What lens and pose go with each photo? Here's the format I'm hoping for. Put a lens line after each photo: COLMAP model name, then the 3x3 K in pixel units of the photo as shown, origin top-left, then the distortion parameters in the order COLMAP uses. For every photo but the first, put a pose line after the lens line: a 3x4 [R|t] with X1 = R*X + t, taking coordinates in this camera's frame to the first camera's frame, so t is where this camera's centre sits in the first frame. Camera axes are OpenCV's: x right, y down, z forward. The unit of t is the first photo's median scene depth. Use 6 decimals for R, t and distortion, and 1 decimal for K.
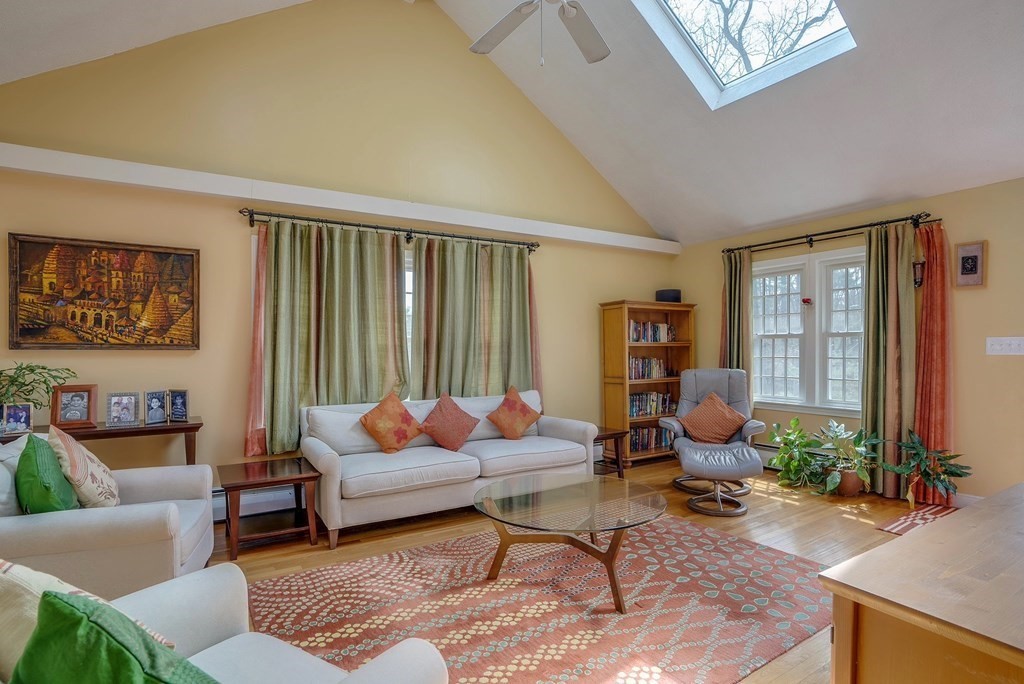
lens RADIAL K [[523.3, 0, 521.2], [0, 523.3, 352.2], [0, 0, 1]] dist [-0.037134, 0.005577]
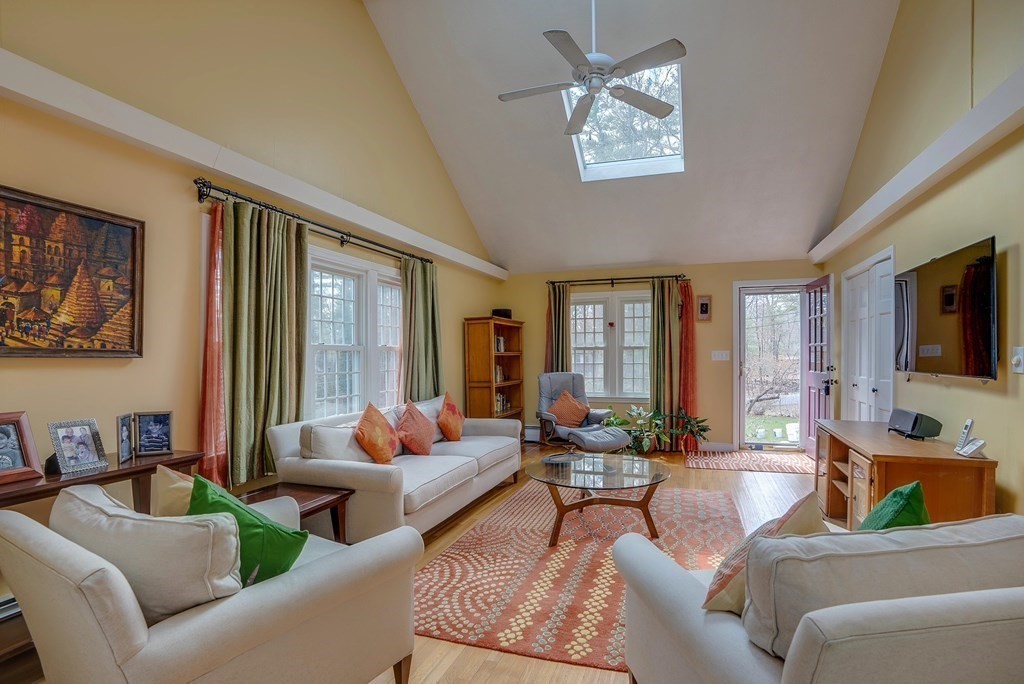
lens RADIAL K [[484.8, 0, 549.3], [0, 484.8, 359.0], [0, 0, 1]] dist [-0.043404, 0.009352]
pose [[0.759732, -0.001895, 0.650234, -0.625161], [0.004994, 0.999983, -0.002920, 0.002083], [-0.650217, 0.005466, 0.759729, 0.115010]]
